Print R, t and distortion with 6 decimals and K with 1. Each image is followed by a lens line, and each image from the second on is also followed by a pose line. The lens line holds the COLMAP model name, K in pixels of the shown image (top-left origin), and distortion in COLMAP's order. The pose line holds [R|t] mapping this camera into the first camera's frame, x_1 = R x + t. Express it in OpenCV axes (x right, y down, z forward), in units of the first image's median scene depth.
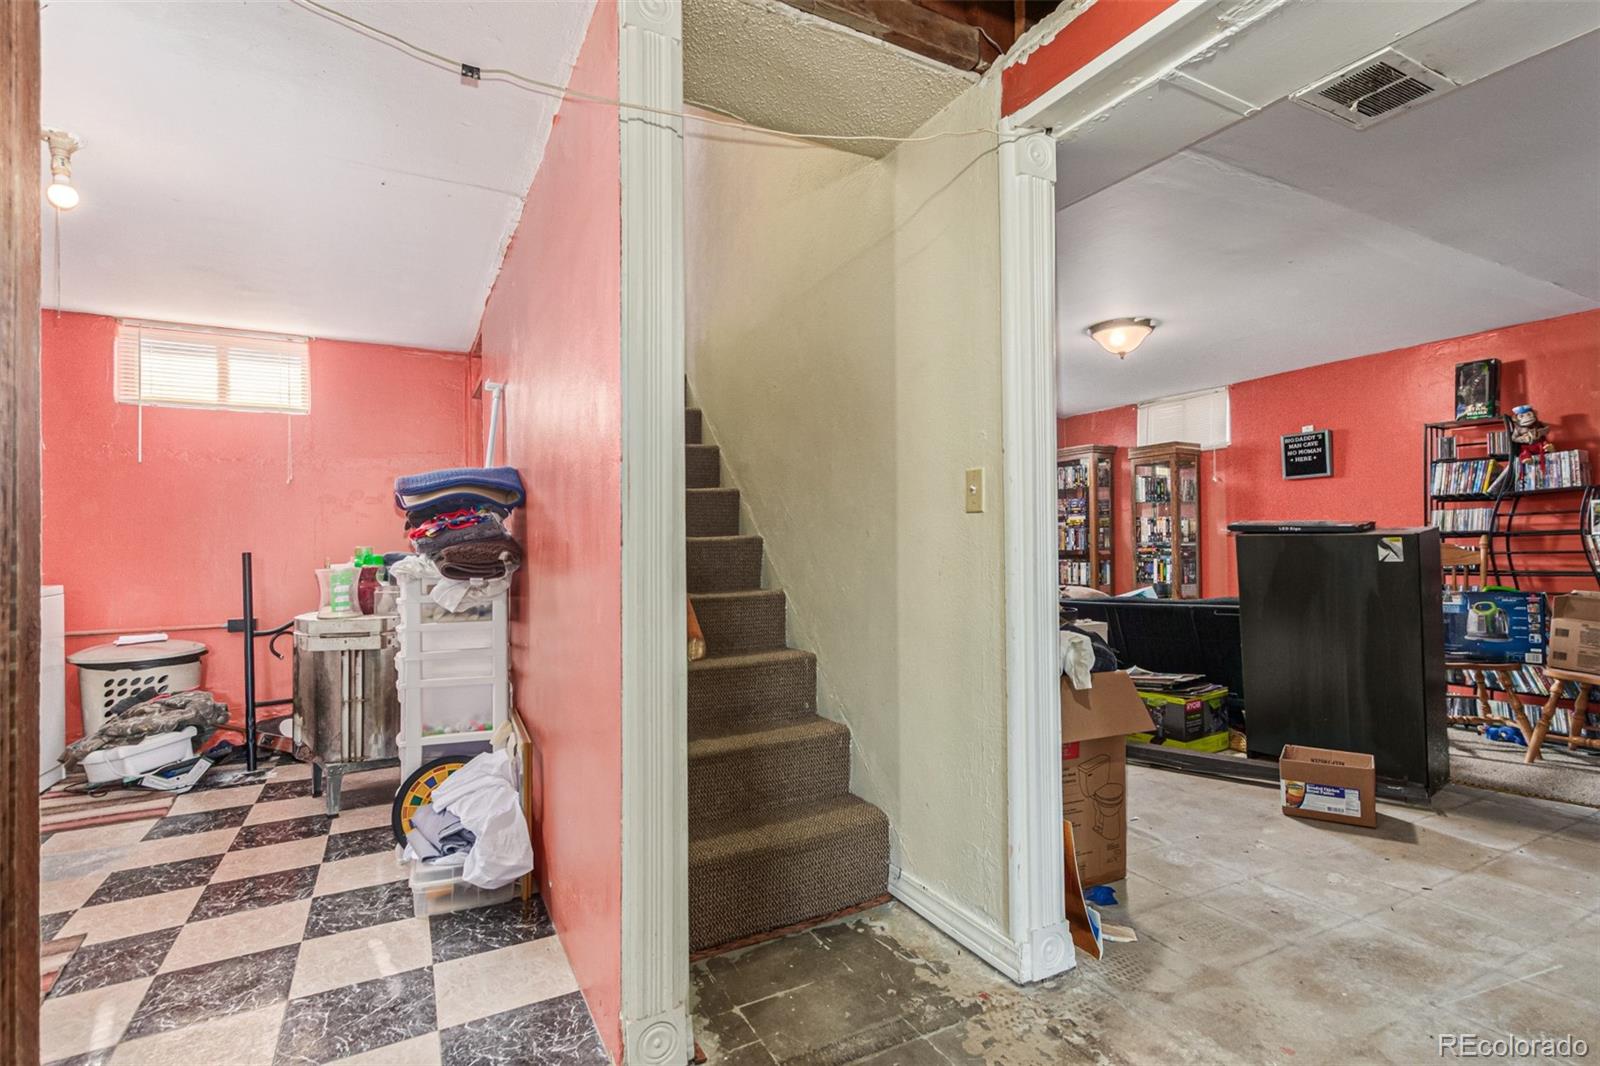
lens RADIAL K [[767.0, 0, 816.3], [0, 767.0, 537.5], [0, 0, 1]] dist [0.014182, -0.004905]
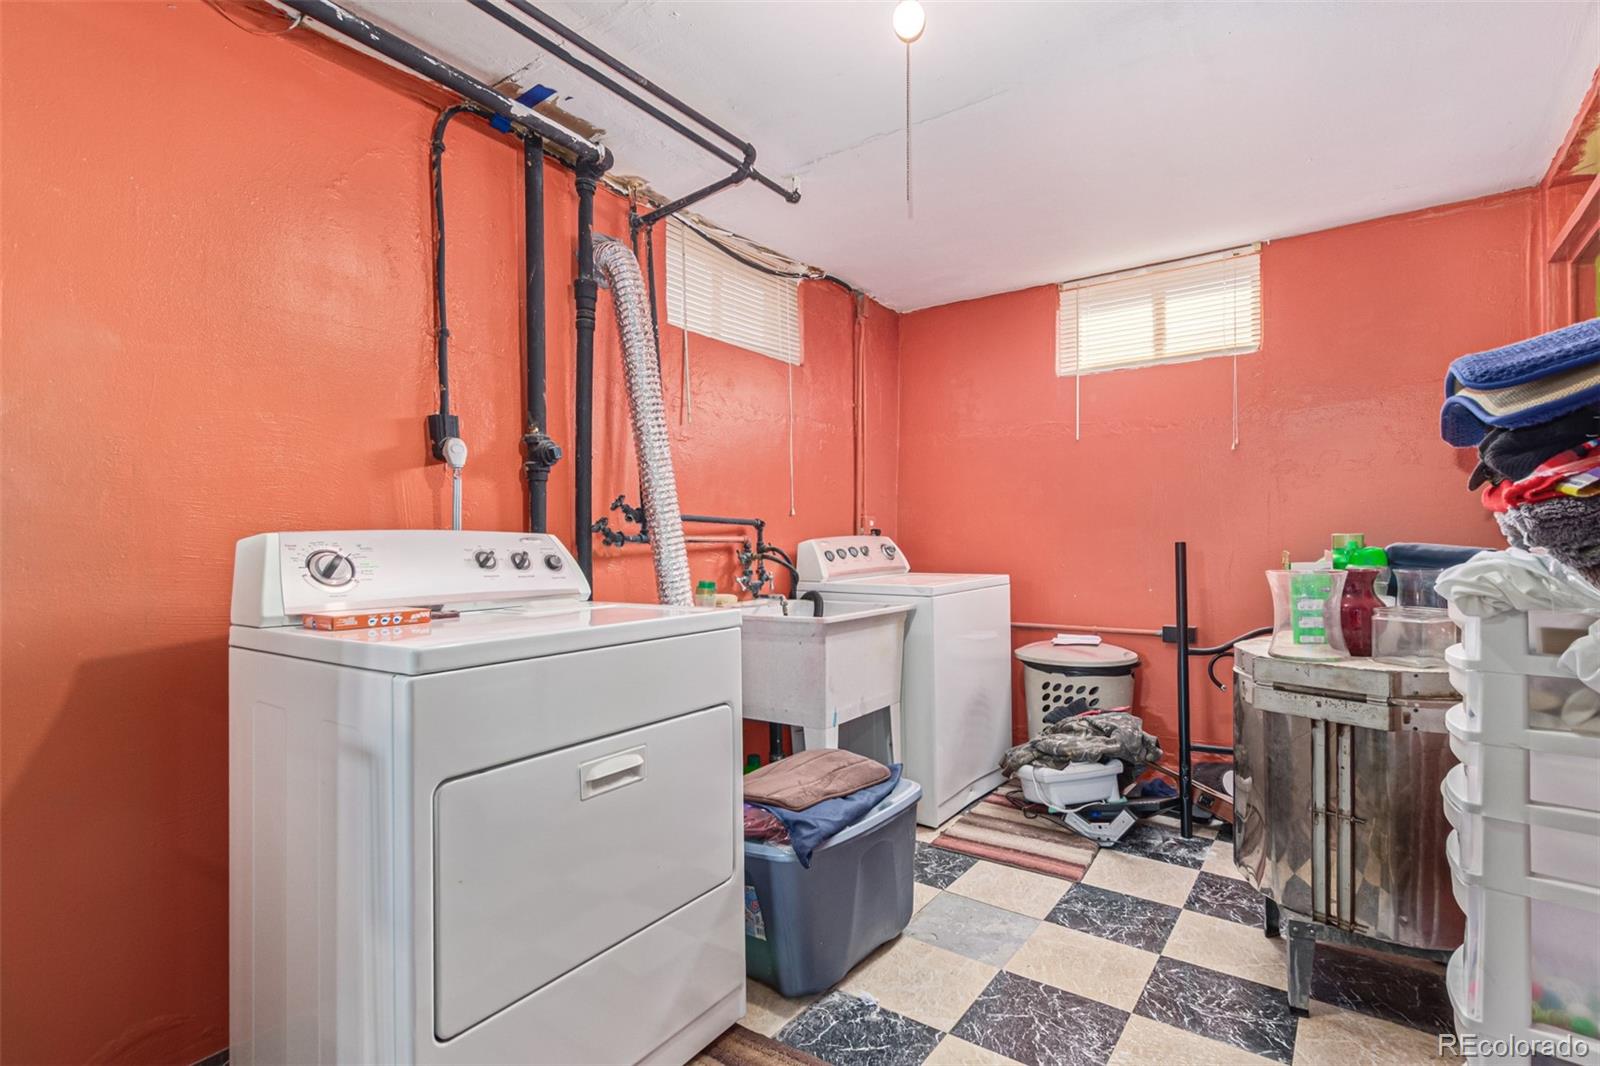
lens RADIAL K [[767.0, 0, 809.6], [0, 767.0, 540.4], [0, 0, 1]] dist [0.014182, -0.004905]
pose [[0.435764, 0.005608, -0.900043, -0.245677], [0.007274, 0.999926, 0.009752, 0.009035], [0.900031, -0.010796, 0.435691, 0.388611]]
